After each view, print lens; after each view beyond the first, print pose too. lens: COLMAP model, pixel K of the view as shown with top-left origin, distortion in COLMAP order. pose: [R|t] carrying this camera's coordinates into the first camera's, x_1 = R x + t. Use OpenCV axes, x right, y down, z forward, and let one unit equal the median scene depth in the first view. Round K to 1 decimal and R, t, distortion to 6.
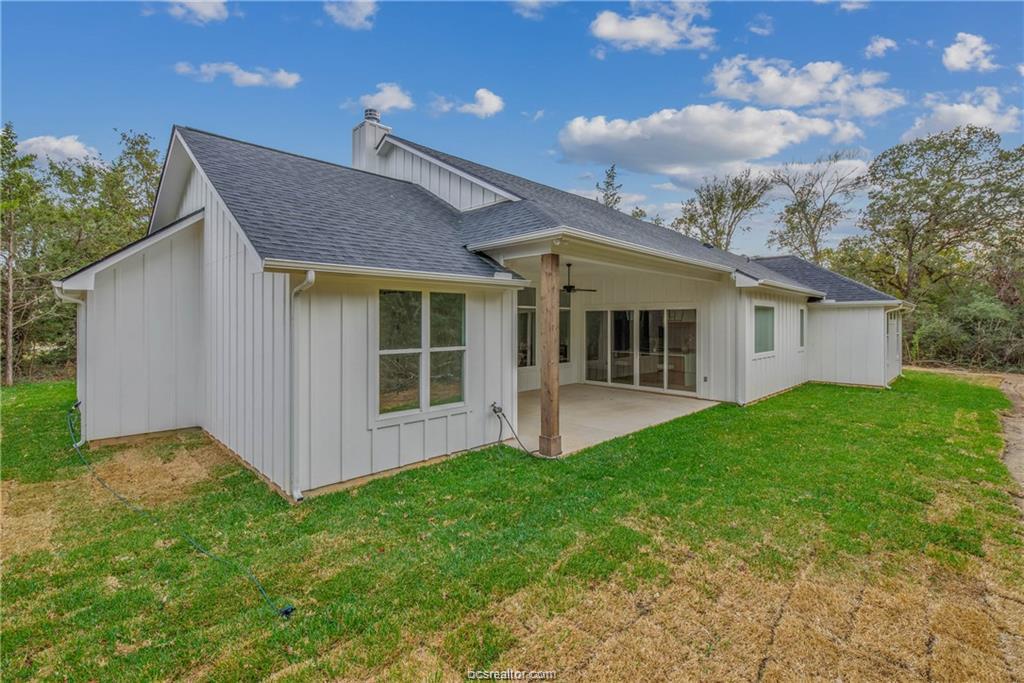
lens RADIAL K [[435.7, 0, 514.0], [0, 435.7, 330.6], [0, 0, 1]] dist [-0.001248, -0.000090]
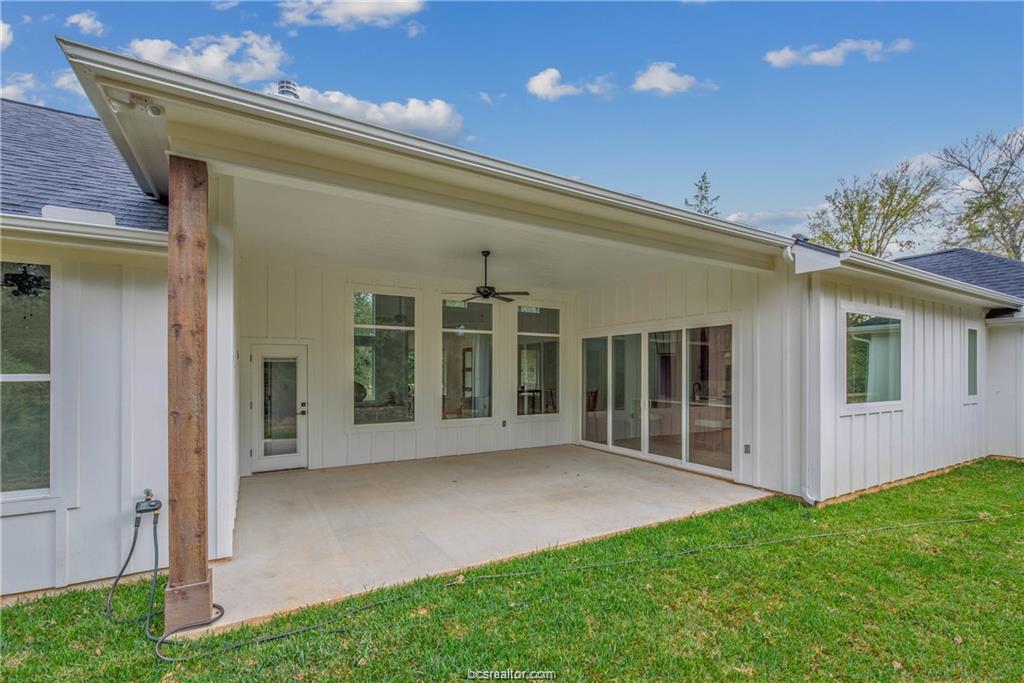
lens RADIAL K [[445.3, 0, 509.4], [0, 445.3, 375.2], [0, 0, 1]] dist [-0.018528, 0.009147]
pose [[0.966478, -0.000586, -0.256748, 0.261571], [-0.002089, 0.999946, -0.010147, 0.021487], [0.256740, 0.010343, 0.966425, 0.336381]]
